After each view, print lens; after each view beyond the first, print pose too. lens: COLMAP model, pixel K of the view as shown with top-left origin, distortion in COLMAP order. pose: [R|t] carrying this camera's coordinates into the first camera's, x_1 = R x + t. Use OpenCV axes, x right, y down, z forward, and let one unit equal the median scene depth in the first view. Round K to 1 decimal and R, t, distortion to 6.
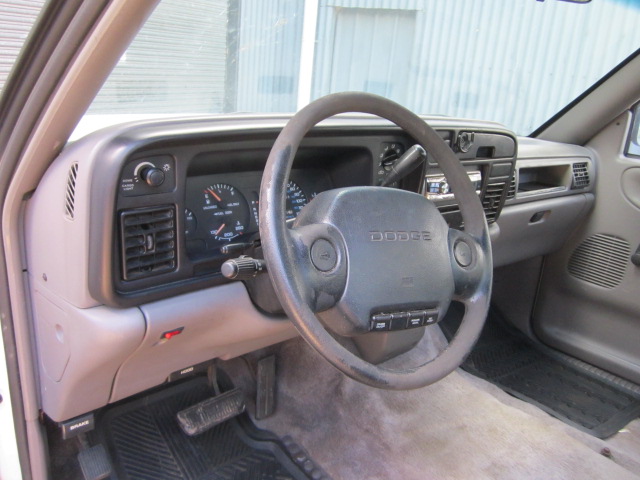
lens RADIAL K [[539.2, 0, 320.5], [0, 539.2, 240.5], [0, 0, 1]] dist [-0.057118, 0.028508]
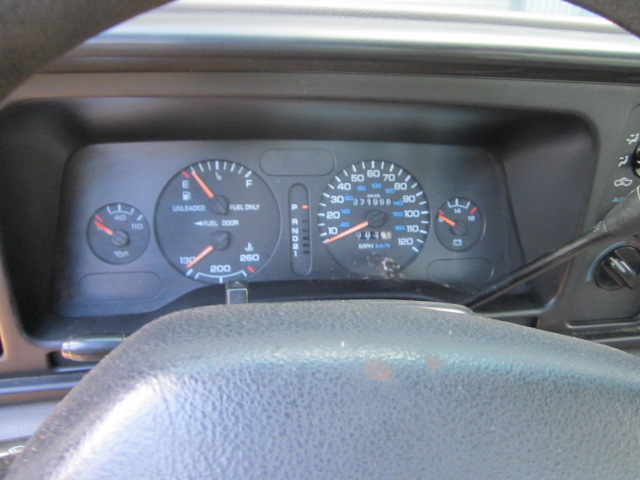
lens RADIAL K [[539.2, 0, 319.0], [0, 539.2, 238.7], [0, 0, 1]] dist [-0.057118, 0.028508]
pose [[0.858479, 0.211643, -0.467142, 0.124219], [-0.150642, 0.974758, 0.164785, -0.129170], [0.490226, -0.071094, 0.868691, 0.619380]]
